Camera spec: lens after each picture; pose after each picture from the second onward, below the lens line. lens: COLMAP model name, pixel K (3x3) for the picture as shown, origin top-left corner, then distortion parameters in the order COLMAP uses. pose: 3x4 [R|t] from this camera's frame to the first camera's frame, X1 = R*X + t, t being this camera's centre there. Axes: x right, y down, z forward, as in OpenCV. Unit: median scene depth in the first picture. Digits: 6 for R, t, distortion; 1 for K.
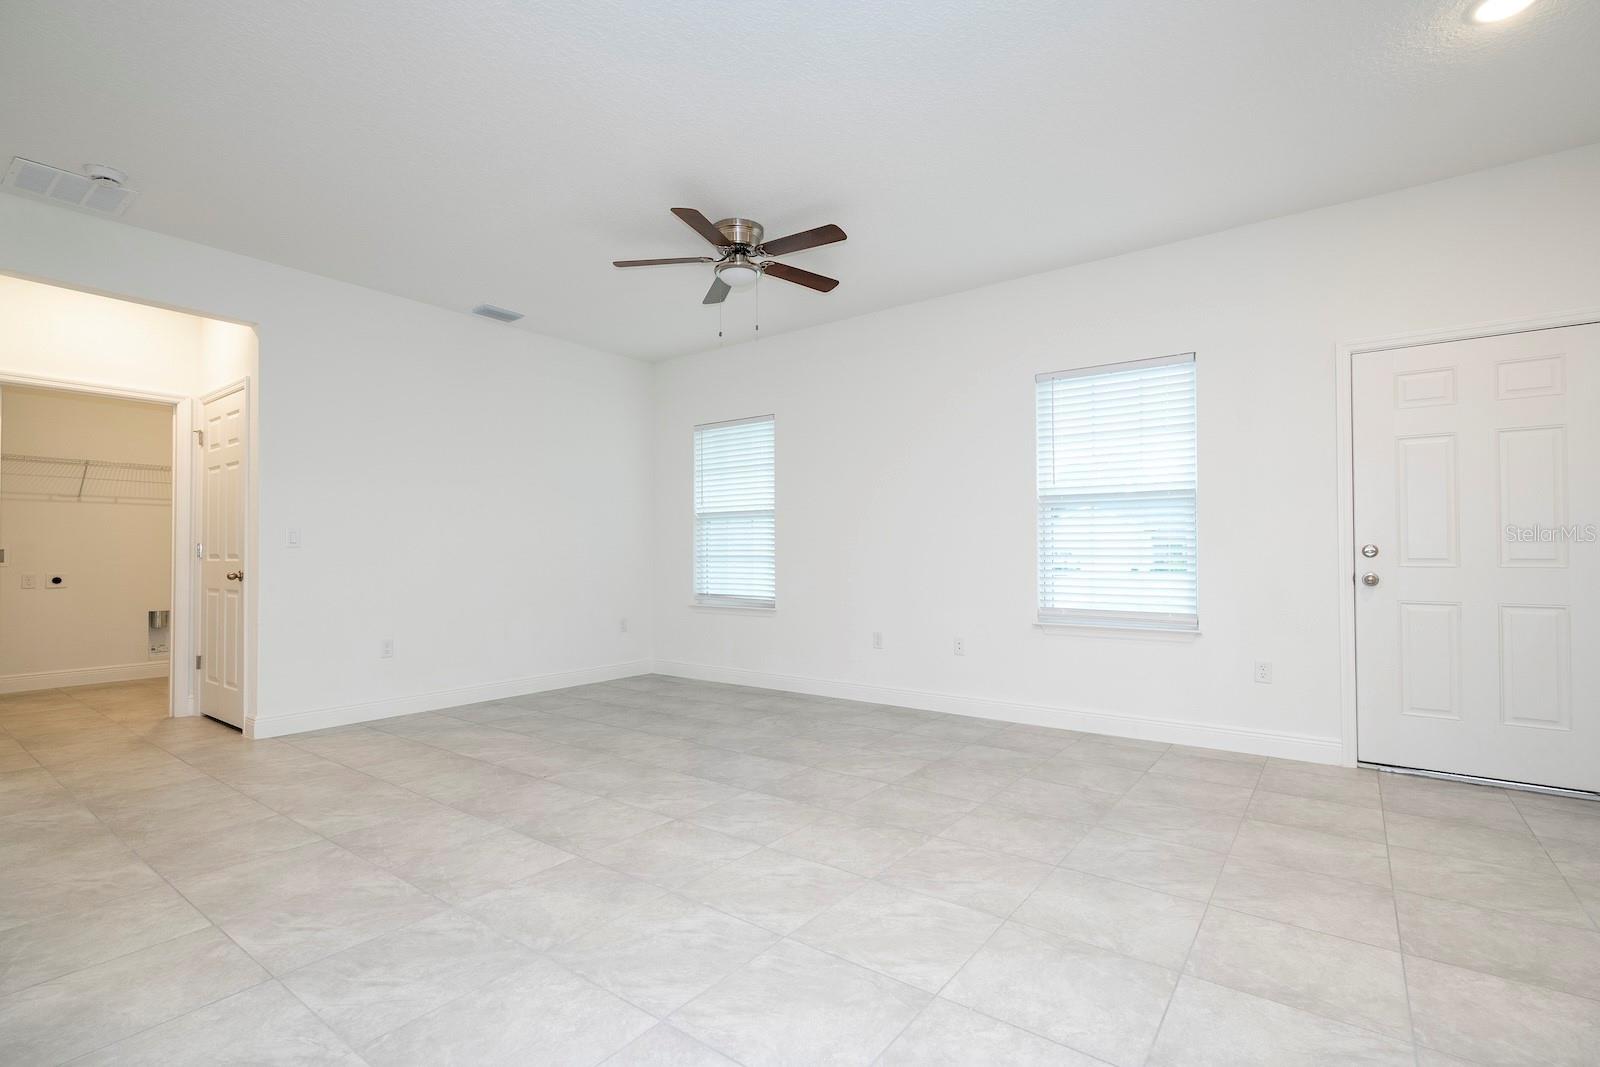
lens RADIAL K [[717.5, 0, 802.1], [0, 717.5, 541.7], [0, 0, 1]] dist [-0.002837, 0.000472]
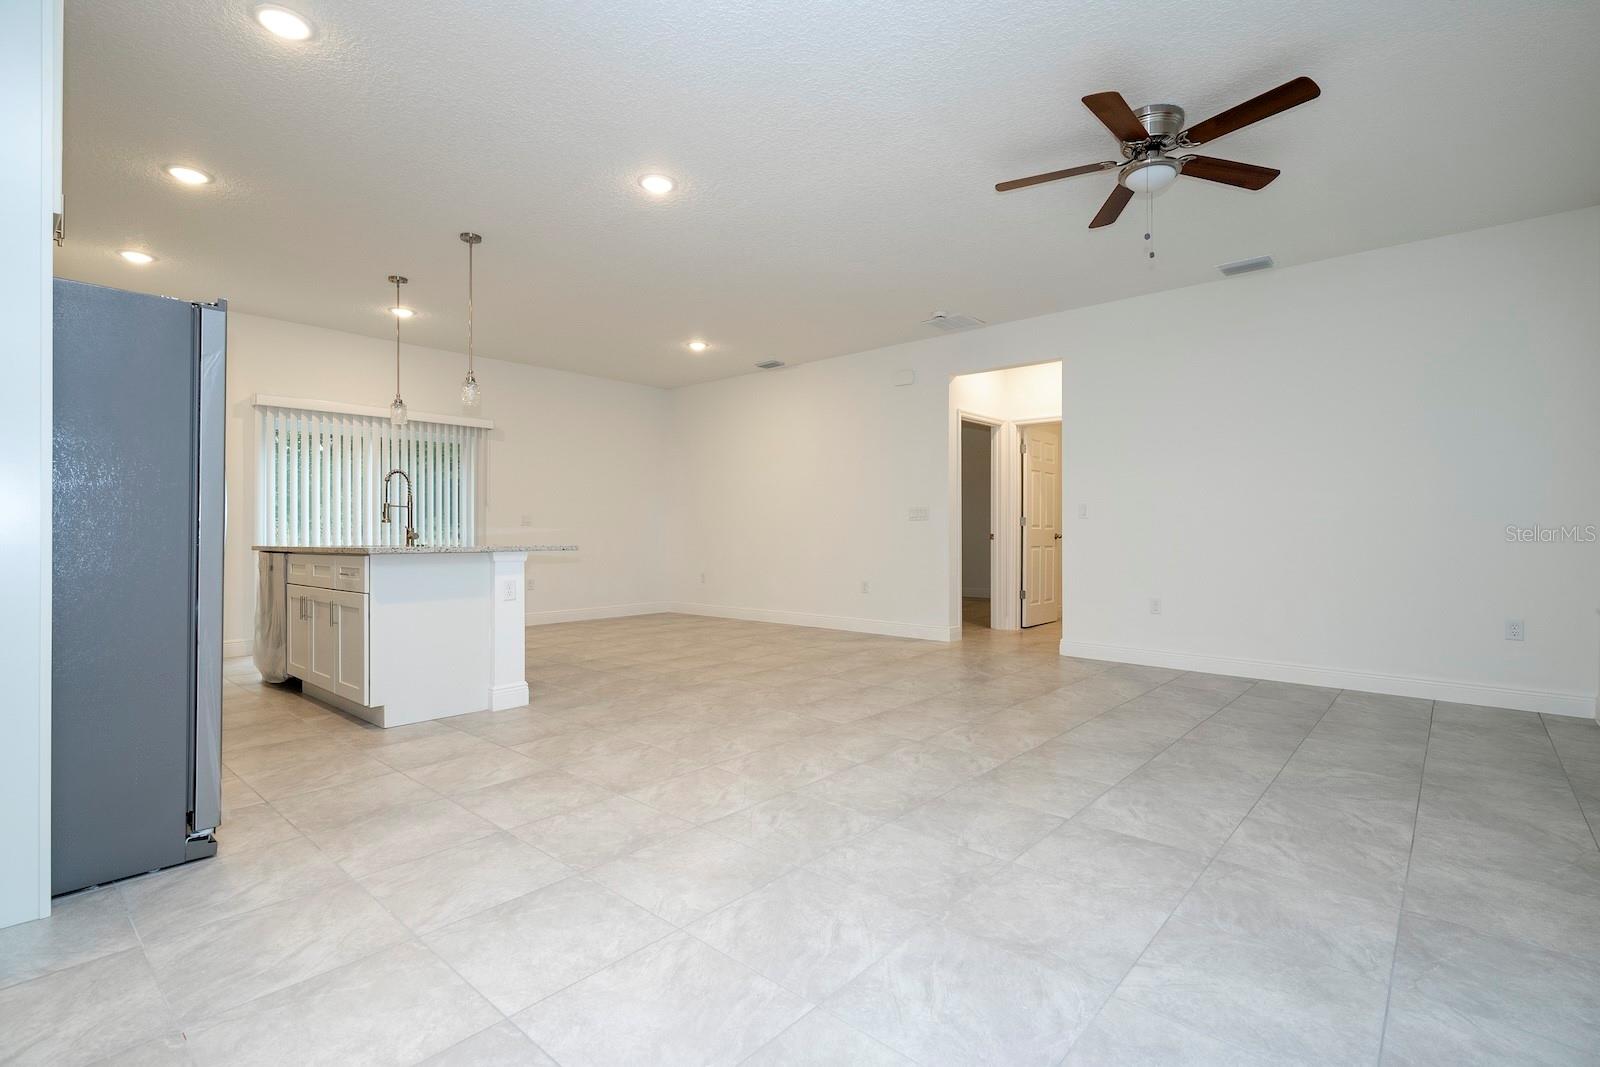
lens RADIAL K [[717.5, 0, 806.6], [0, 717.5, 536.7], [0, 0, 1]] dist [-0.002837, 0.000472]
pose [[-0.051896, 0.011535, -0.998586, 0.976843], [0.013748, 0.999847, 0.010836, 0.029895], [0.998558, -0.013166, -0.052046, 0.842427]]
